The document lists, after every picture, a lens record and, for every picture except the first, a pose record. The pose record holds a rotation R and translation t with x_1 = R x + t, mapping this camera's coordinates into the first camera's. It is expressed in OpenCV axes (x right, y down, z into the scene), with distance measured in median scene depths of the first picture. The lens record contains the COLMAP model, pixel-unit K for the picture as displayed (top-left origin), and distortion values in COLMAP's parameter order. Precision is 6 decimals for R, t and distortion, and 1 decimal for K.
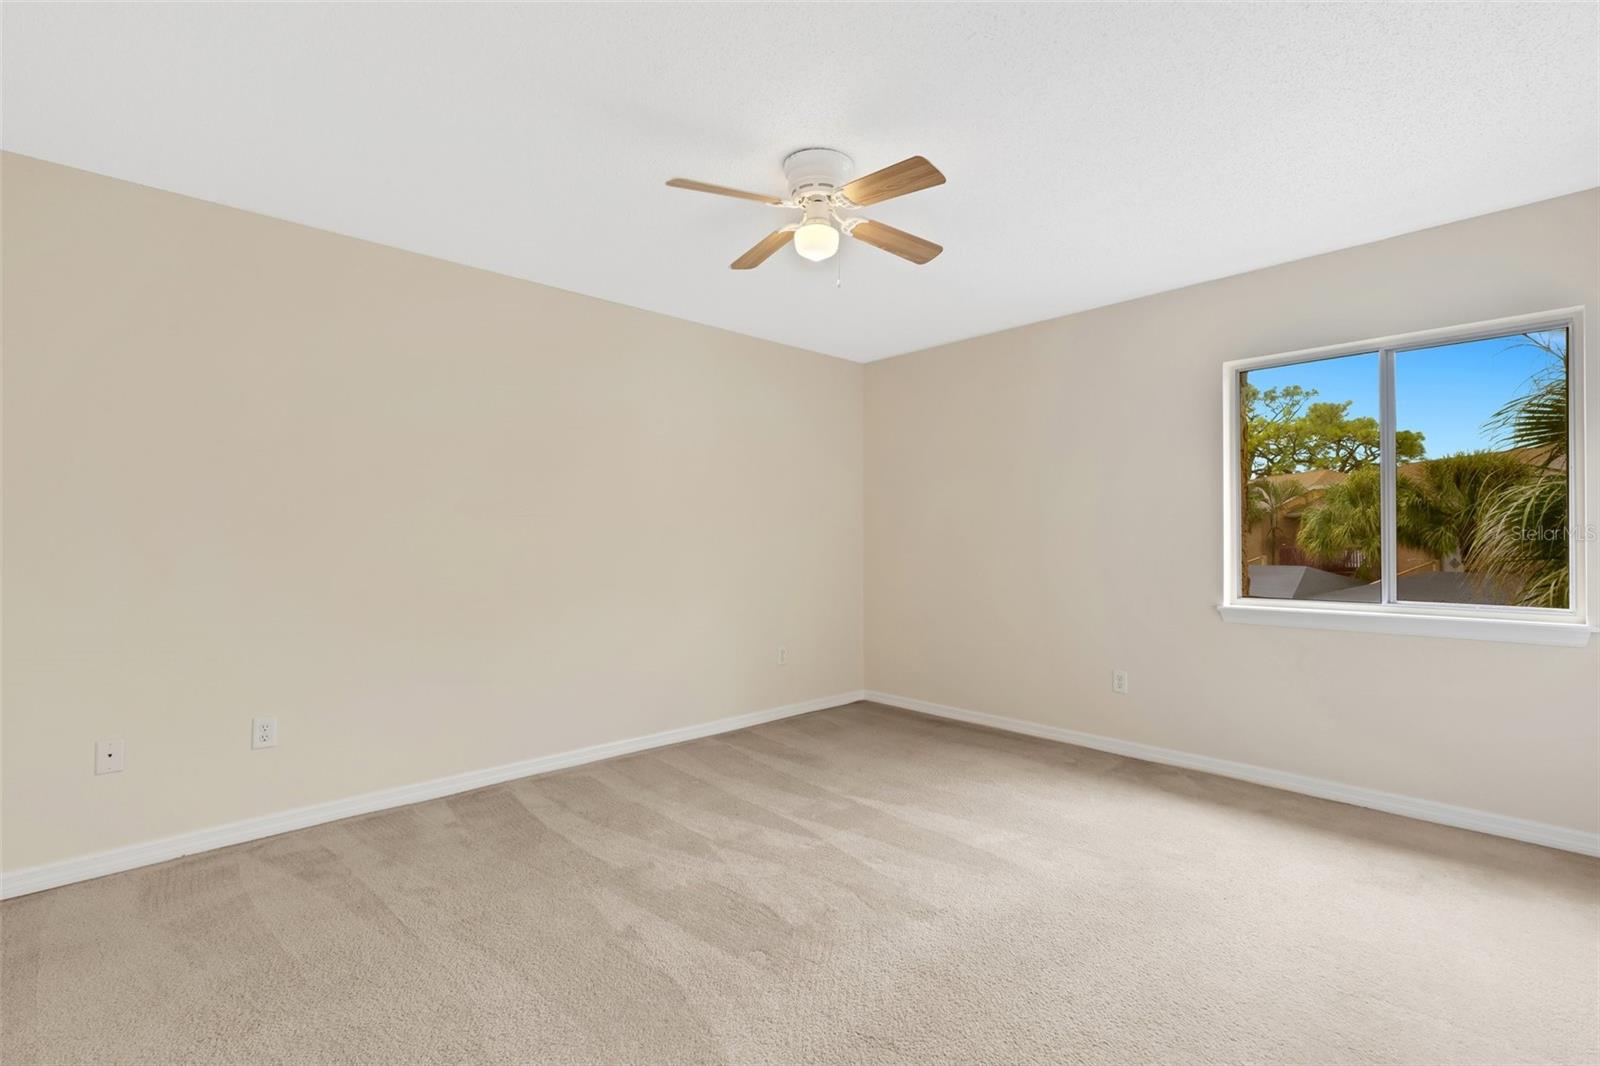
lens RADIAL K [[726.3, 0, 807.9], [0, 726.3, 534.1], [0, 0, 1]] dist [0.005289, 0.000595]
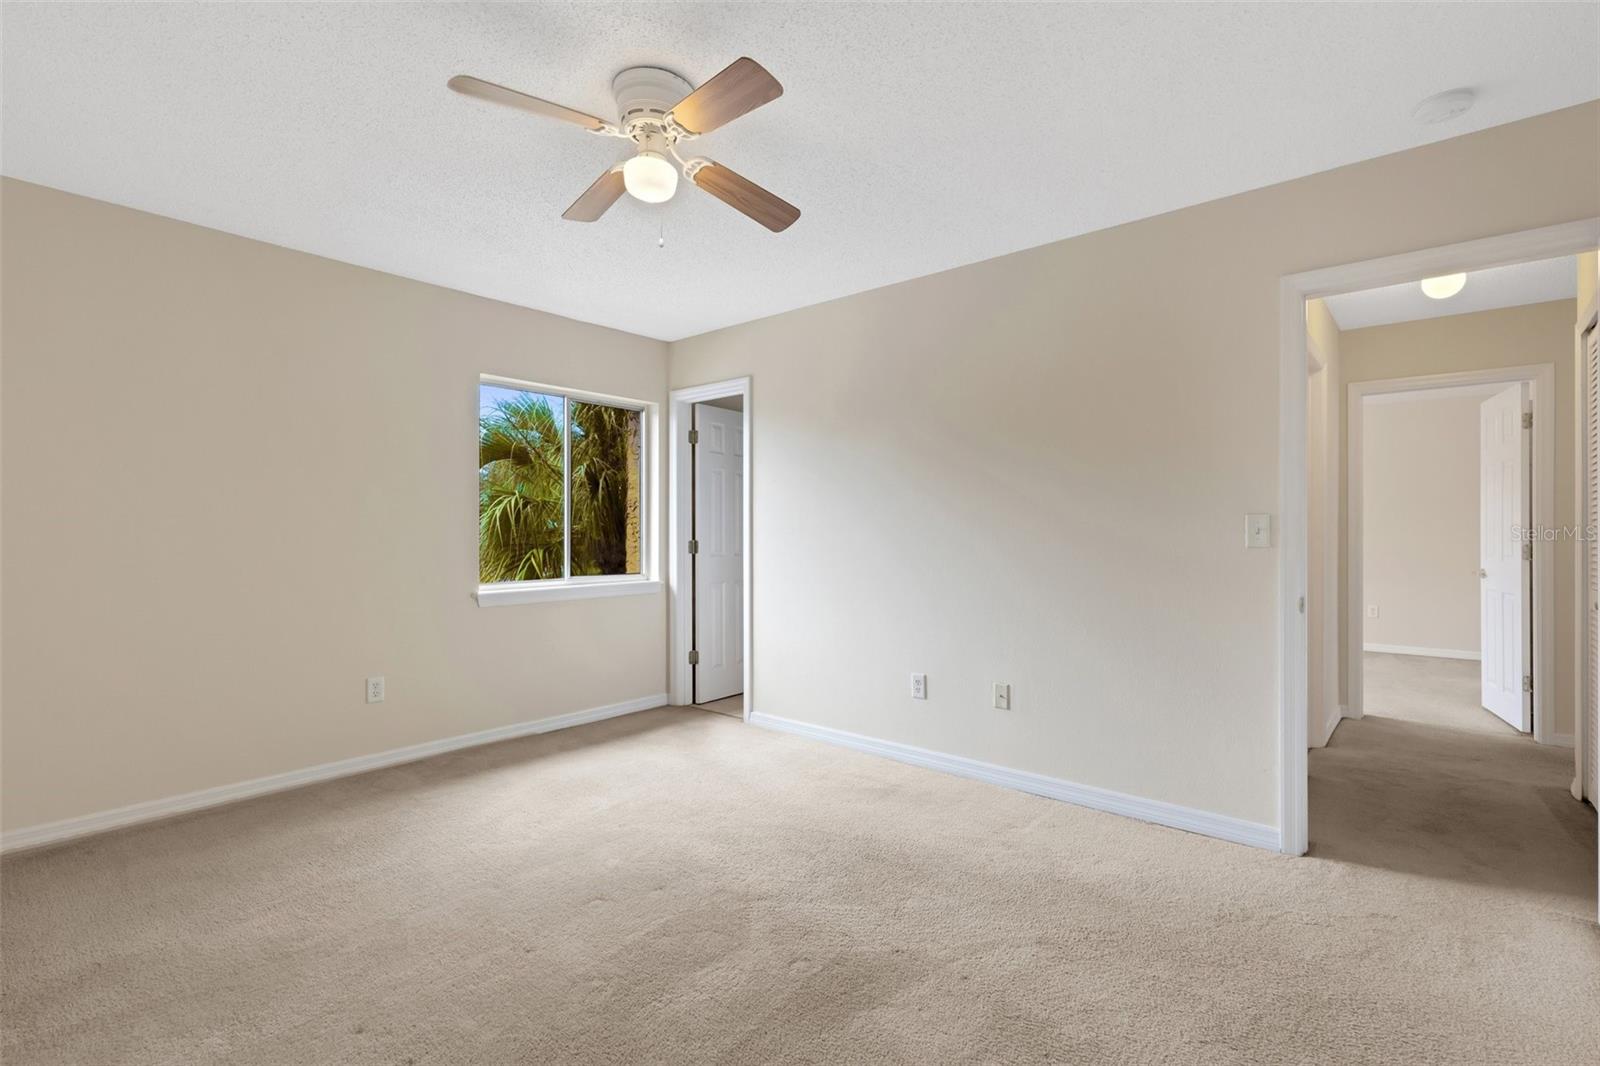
lens RADIAL K [[726.3, 0, 807.9], [0, 726.3, 534.1], [0, 0, 1]] dist [0.005289, 0.000595]
pose [[-0.097379, 0.000153, 0.995247, -0.724455], [-0.006997, 0.999975, -0.000839, 0.009093], [-0.995223, -0.007045, -0.097376, 0.764322]]
